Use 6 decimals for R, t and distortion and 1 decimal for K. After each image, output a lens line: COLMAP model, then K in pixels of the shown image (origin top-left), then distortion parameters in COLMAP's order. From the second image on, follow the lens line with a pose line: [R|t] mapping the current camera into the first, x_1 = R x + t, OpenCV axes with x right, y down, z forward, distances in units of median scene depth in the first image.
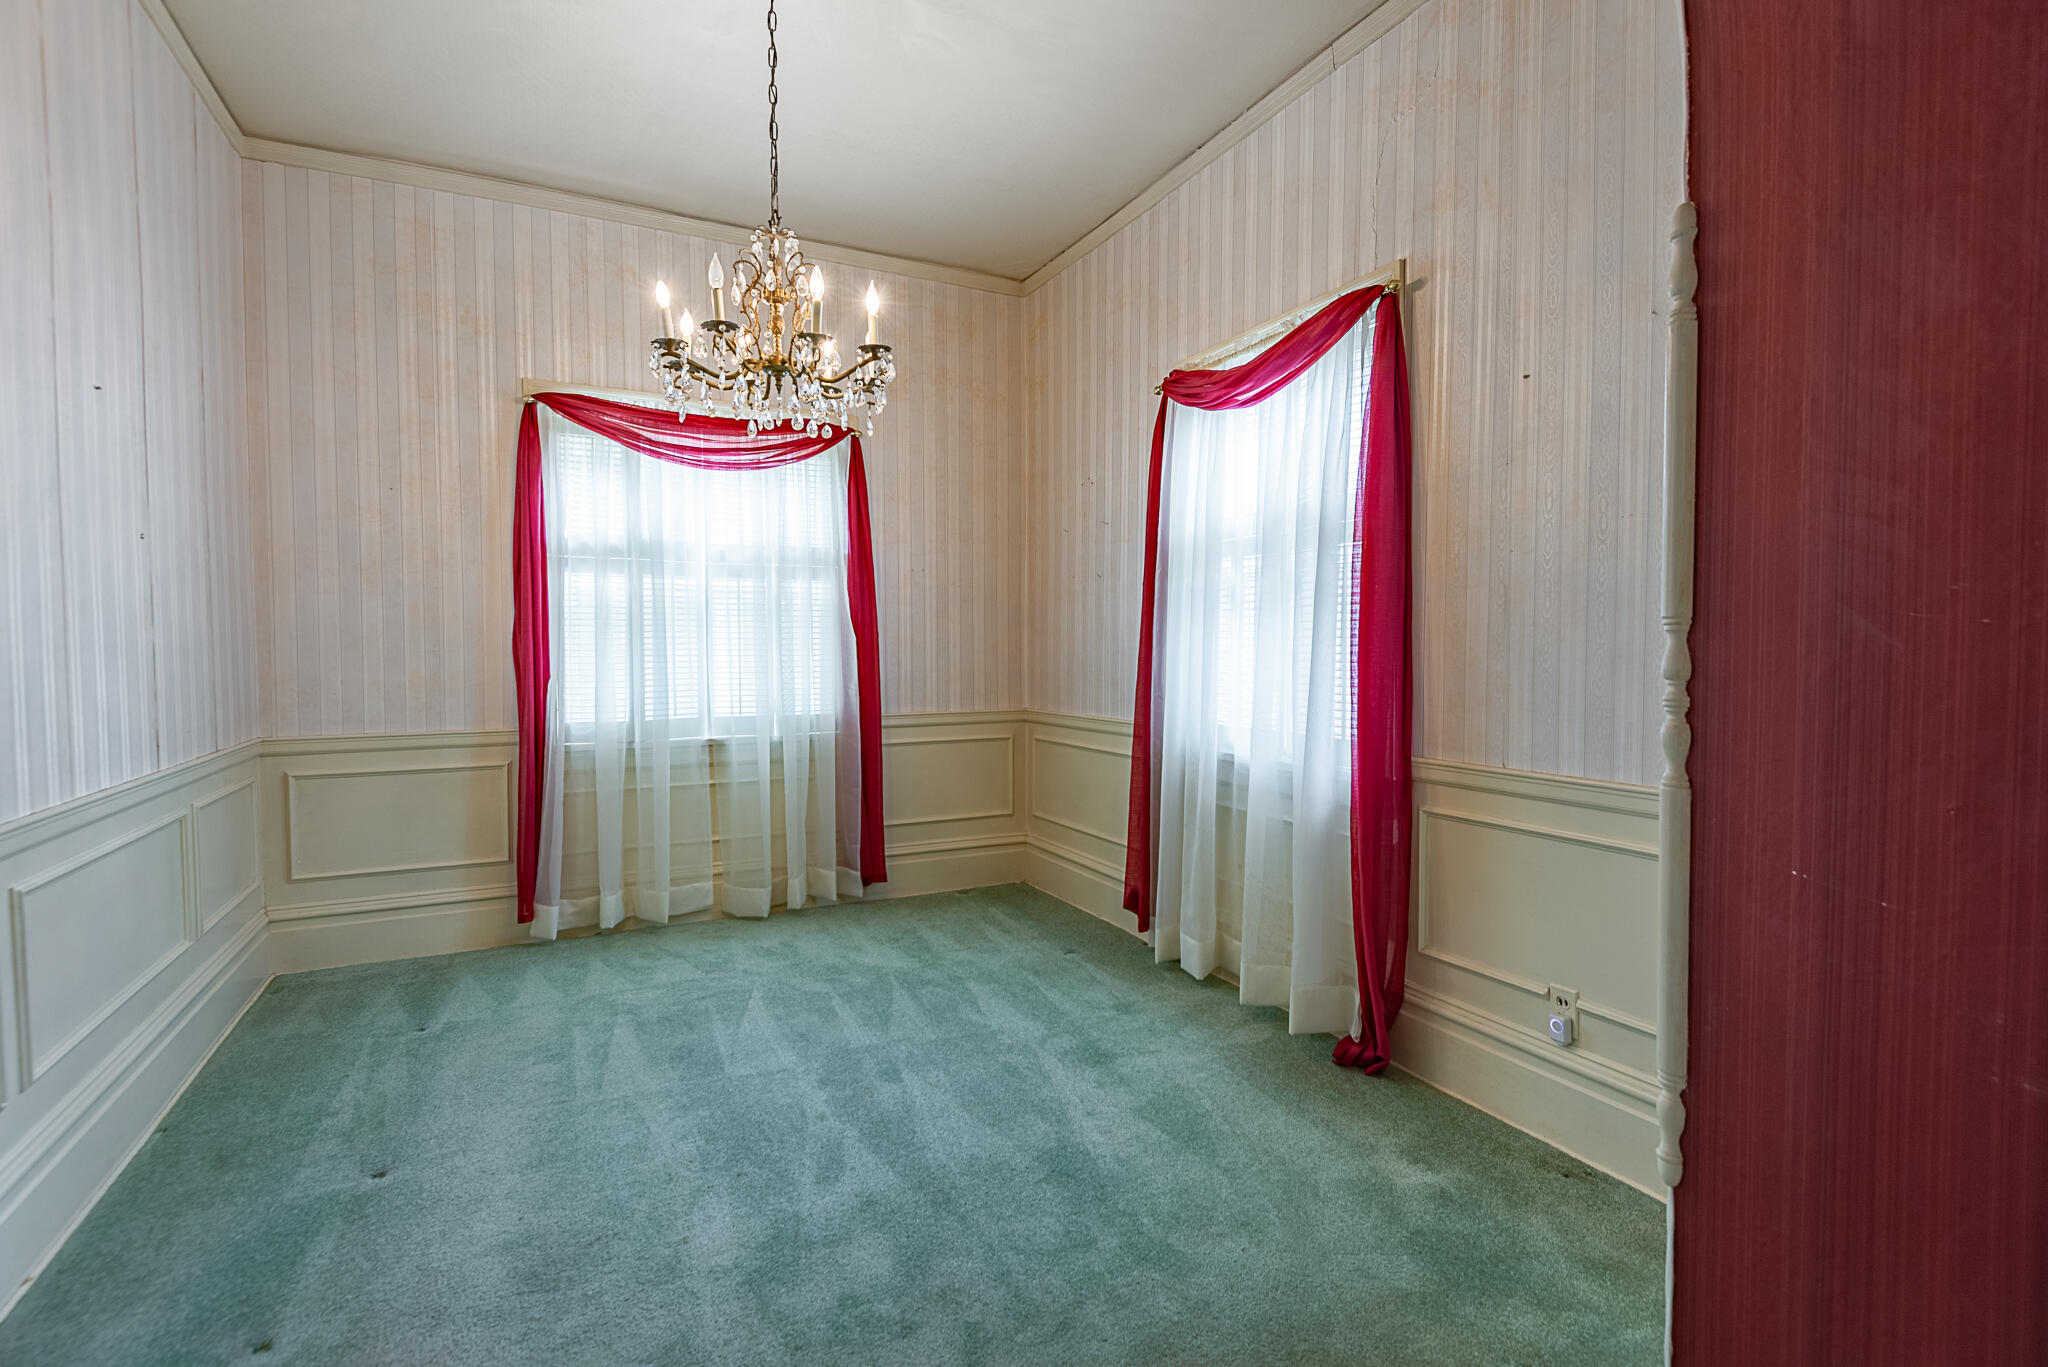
lens RADIAL K [[937.5, 0, 1012.7], [0, 937.5, 680.7], [0, 0, 1]] dist [0.024424, -0.013403]
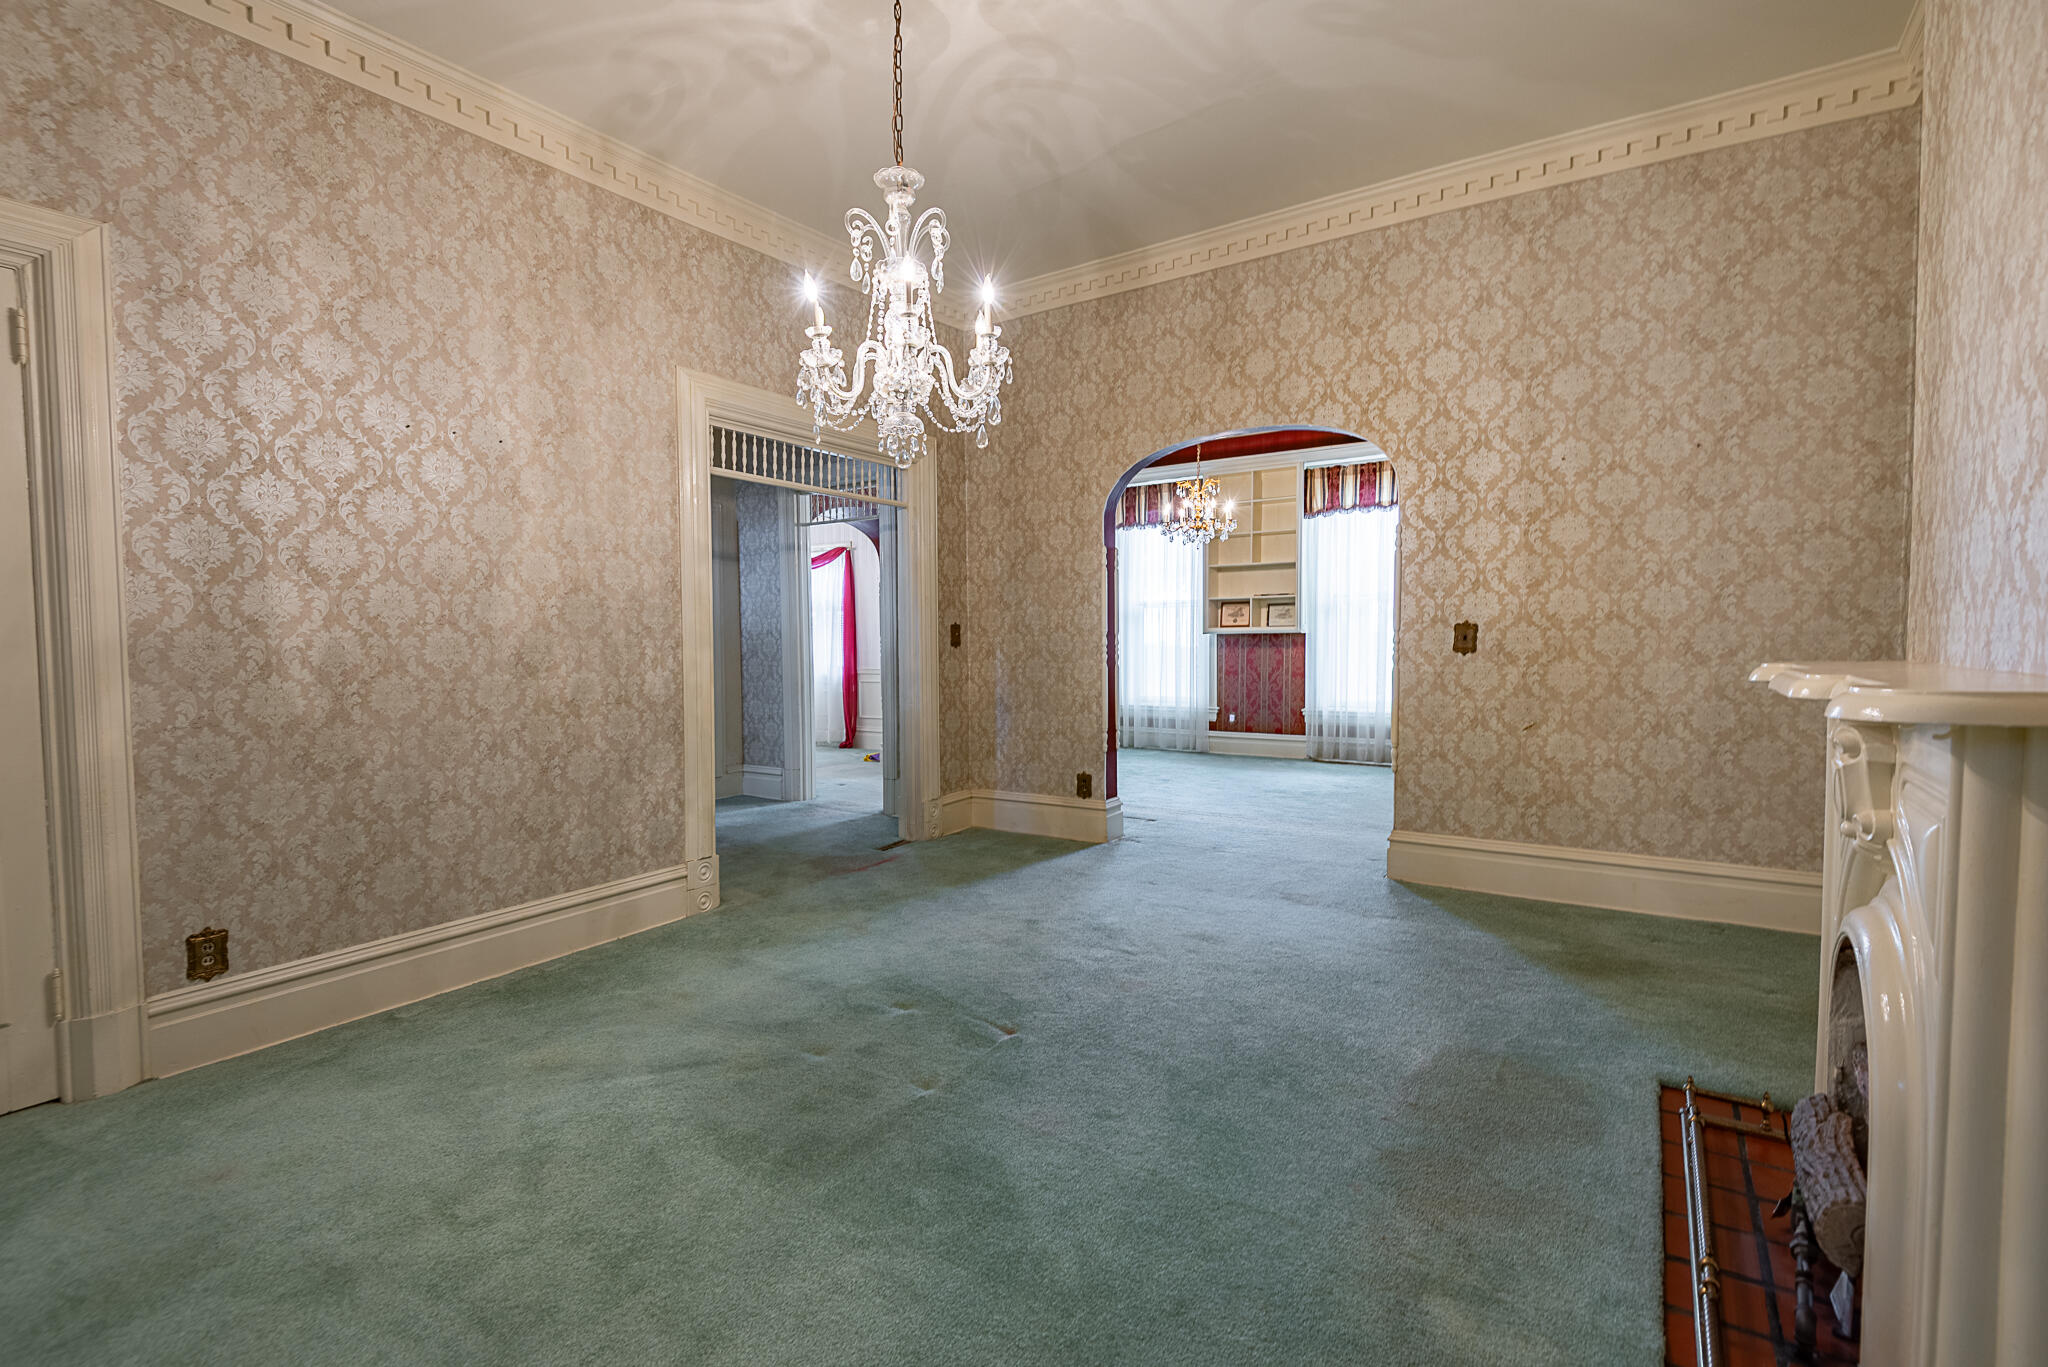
lens RADIAL K [[937.5, 0, 1023.5], [0, 937.5, 692.7], [0, 0, 1]] dist [0.024424, -0.013403]
pose [[0.860524, -0.029728, 0.508542, -0.986877], [0.024564, 0.999556, 0.016865, 0.129663], [-0.508818, -0.002021, 0.860872, -2.763277]]
